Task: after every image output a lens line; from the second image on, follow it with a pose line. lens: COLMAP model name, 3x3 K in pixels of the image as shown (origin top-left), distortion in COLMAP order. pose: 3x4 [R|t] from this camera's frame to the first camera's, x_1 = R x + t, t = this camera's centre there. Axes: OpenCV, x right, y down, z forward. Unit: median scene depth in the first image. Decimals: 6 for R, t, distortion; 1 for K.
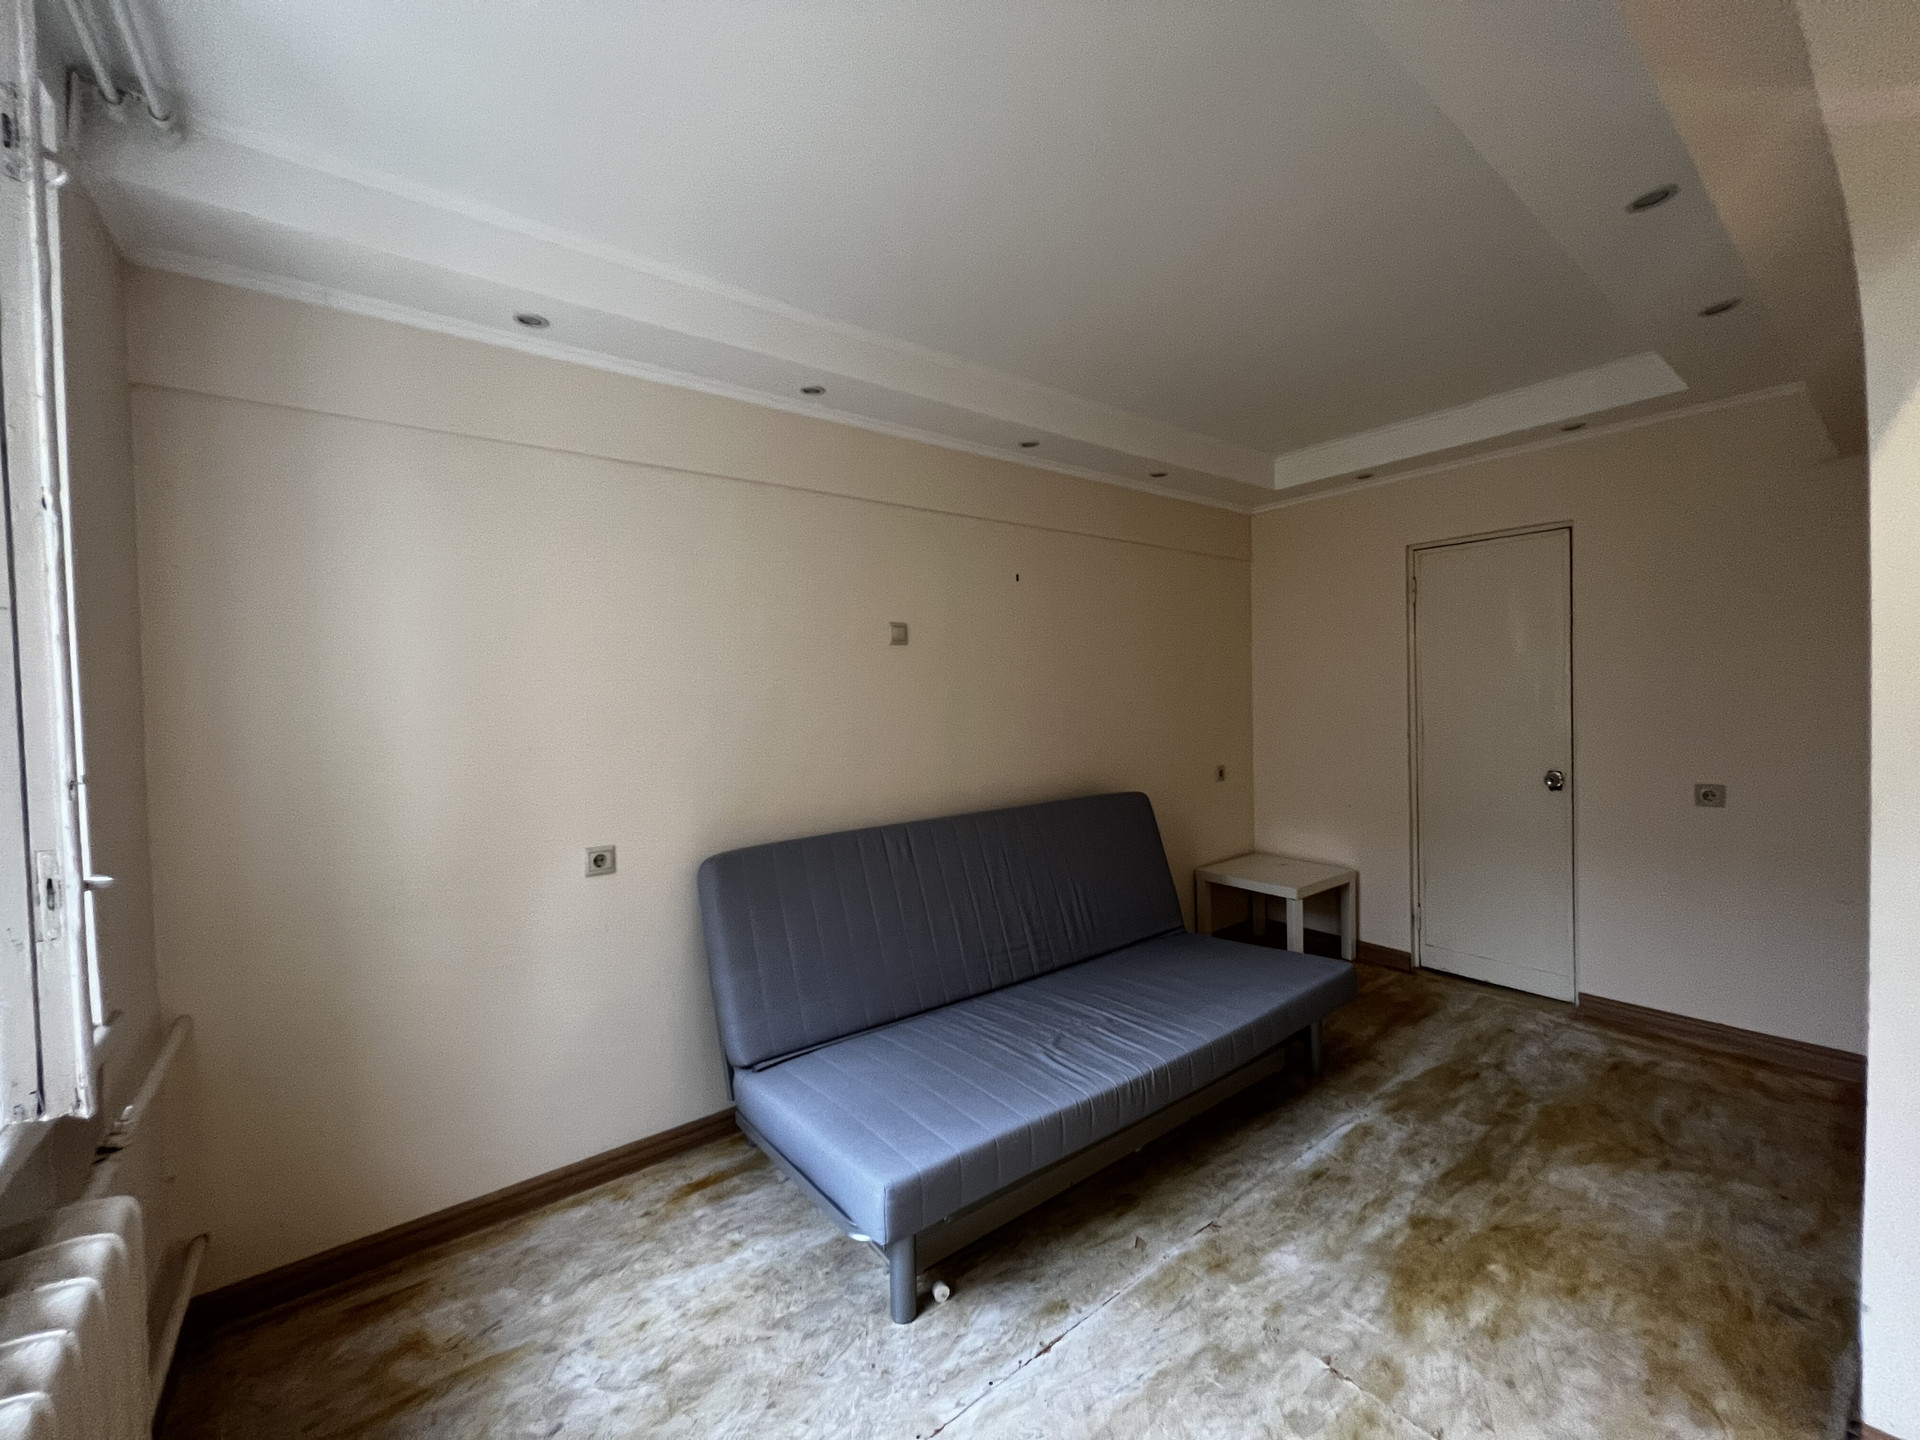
lens RADIAL K [[767.0, 0, 955.4], [0, 767.0, 715.5], [0, 0, 1]] dist [-0.002633, 0.000684]
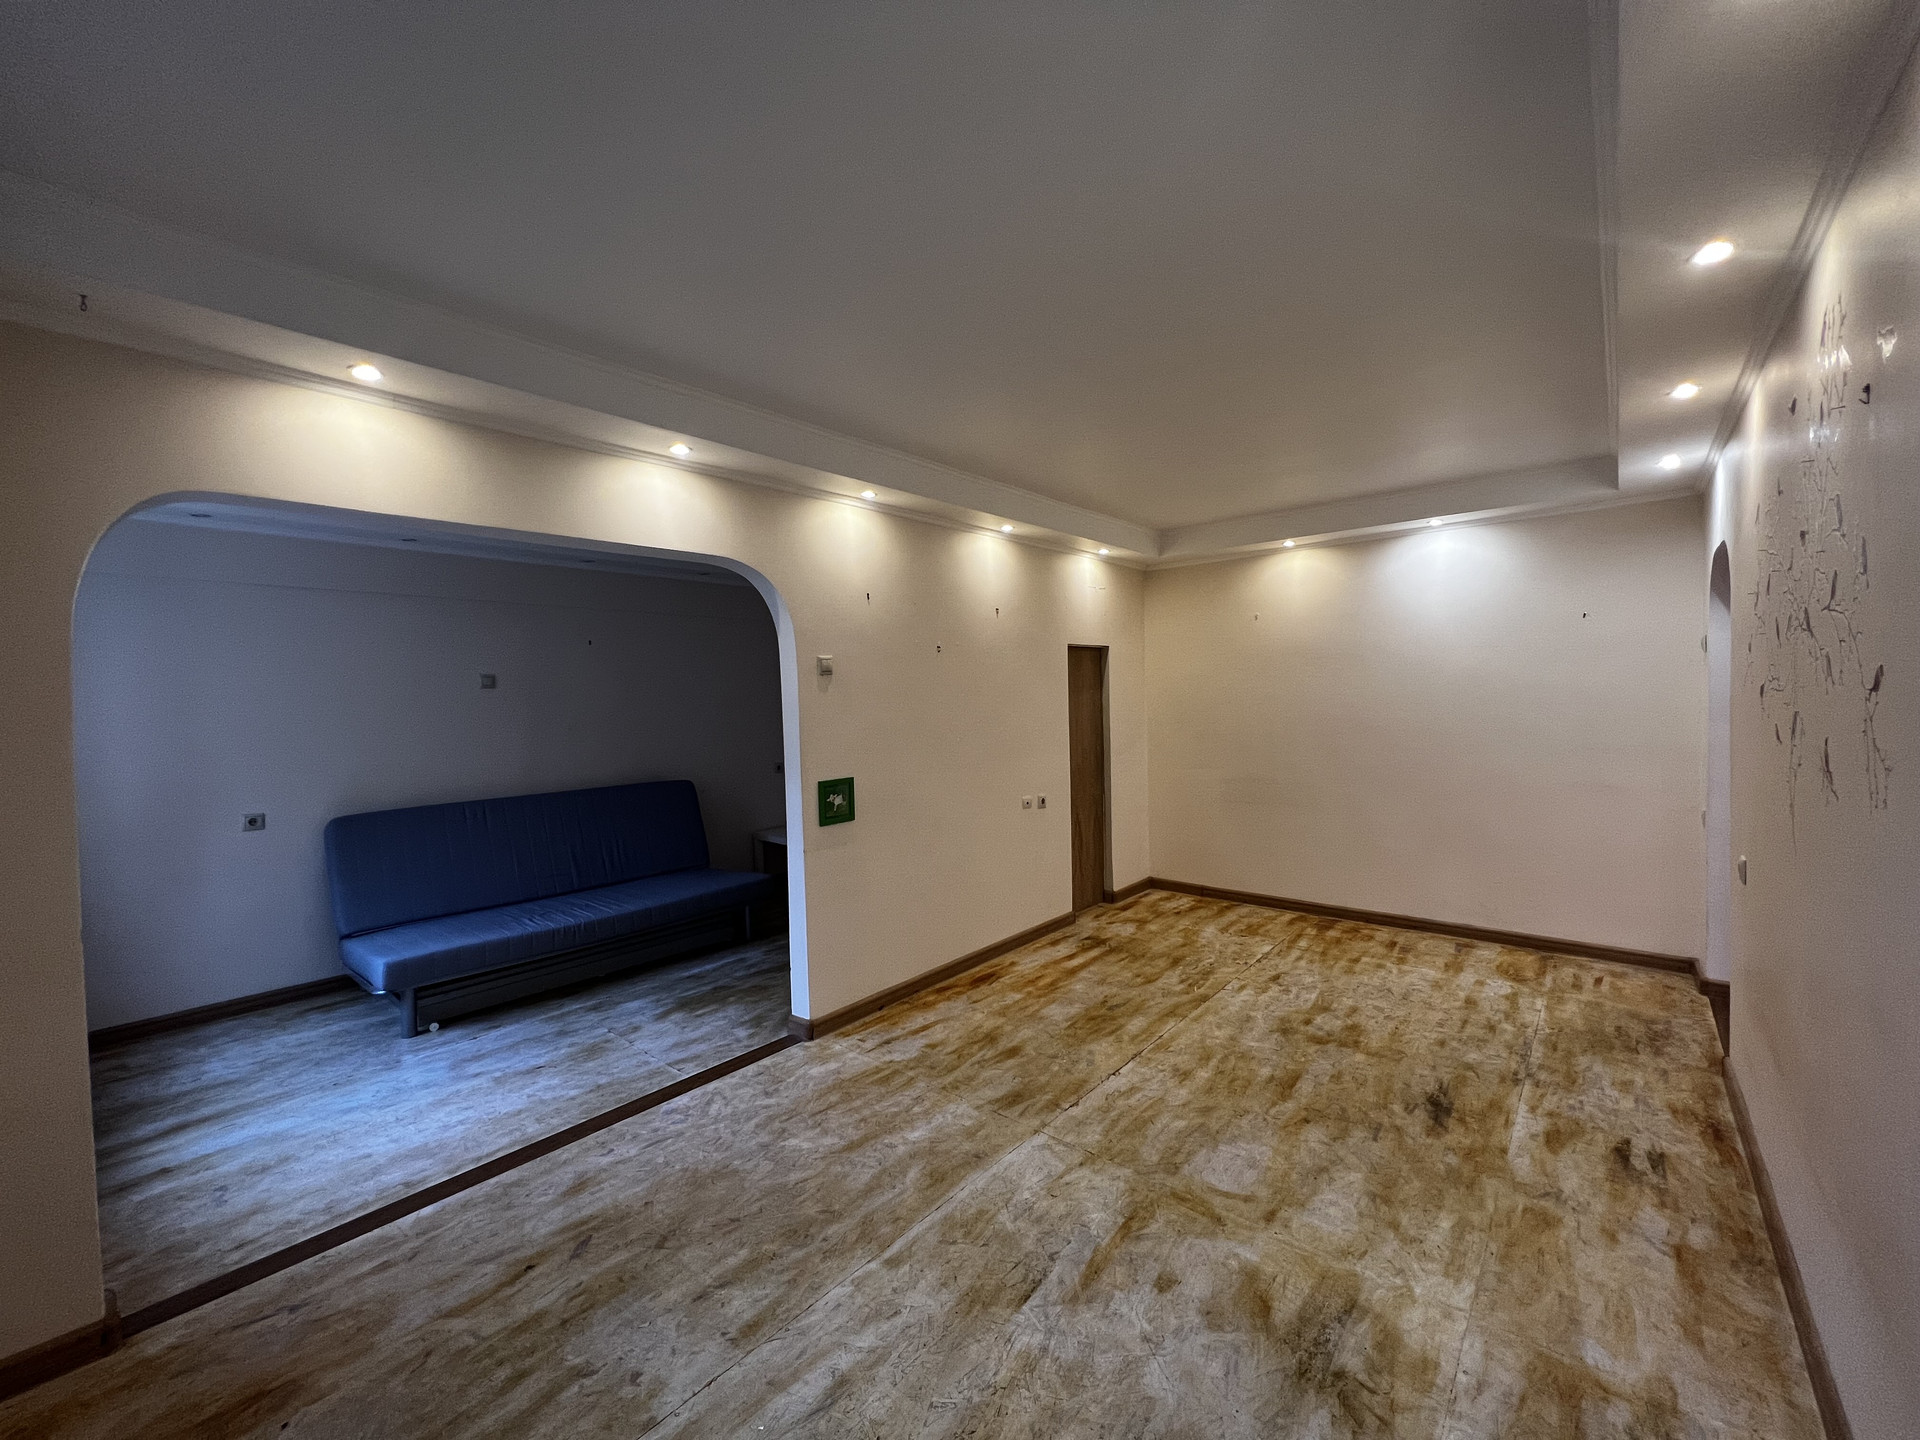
lens RADIAL K [[767.0, 0, 955.4], [0, 767.0, 715.5], [0, 0, 1]] dist [-0.002633, 0.000684]
pose [[0.980501, 0.000168, 0.196515, 0.890092], [0.000427, 0.999995, -0.002986, -0.048206], [-0.196515, 0.003012, 0.980496, -1.182273]]
